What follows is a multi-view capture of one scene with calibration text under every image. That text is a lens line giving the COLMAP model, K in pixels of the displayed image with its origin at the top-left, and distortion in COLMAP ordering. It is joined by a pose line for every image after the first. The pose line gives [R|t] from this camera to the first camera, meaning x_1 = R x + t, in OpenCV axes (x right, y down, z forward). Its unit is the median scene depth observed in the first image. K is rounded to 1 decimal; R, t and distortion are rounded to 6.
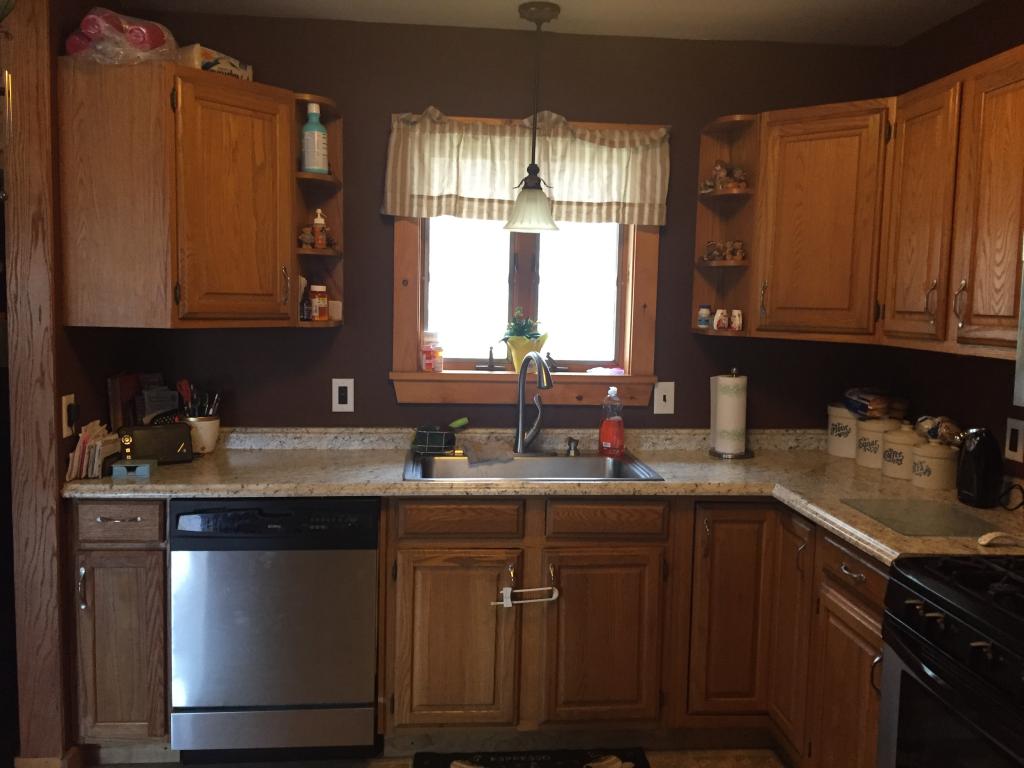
lens RADIAL K [[883.3, 0, 512.4], [0, 883.3, 379.0], [0, 0, 1]] dist [0.015565, -0.000285]
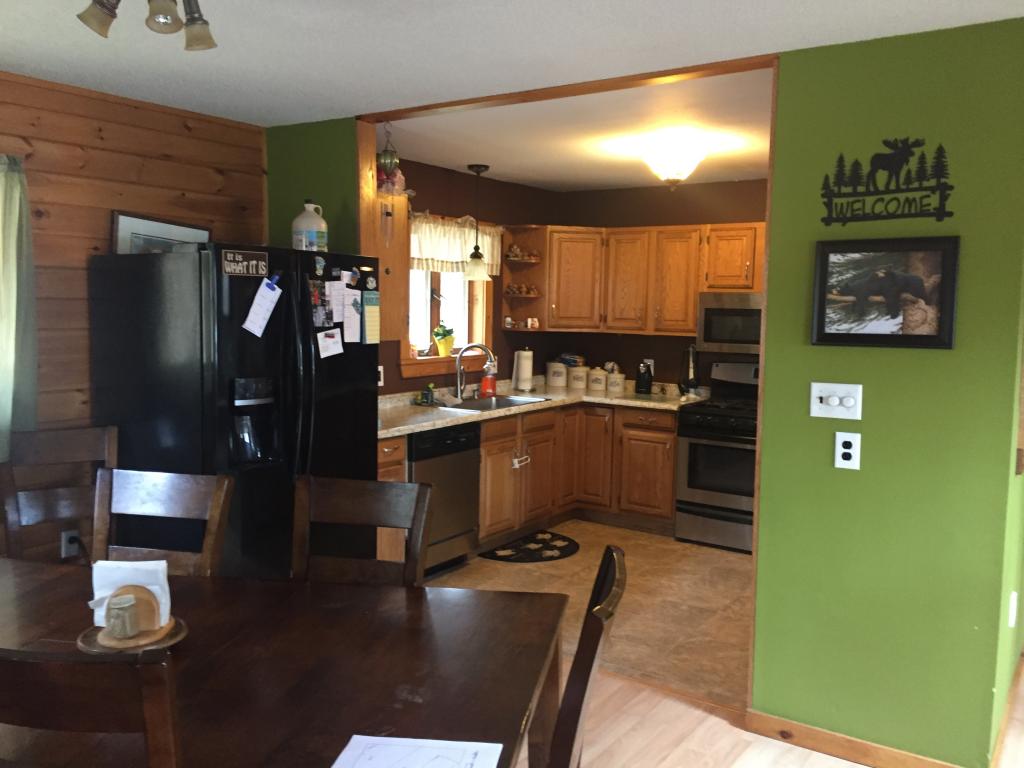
lens RADIAL K [[883.3, 0, 510.3], [0, 883.3, 384.9], [0, 0, 1]] dist [0.015565, -0.000285]
pose [[0.624854, -0.087280, 0.775848, -1.407408], [0.068303, 0.996033, 0.057040, -0.045943], [-0.777748, 0.017351, 0.628336, -0.246725]]
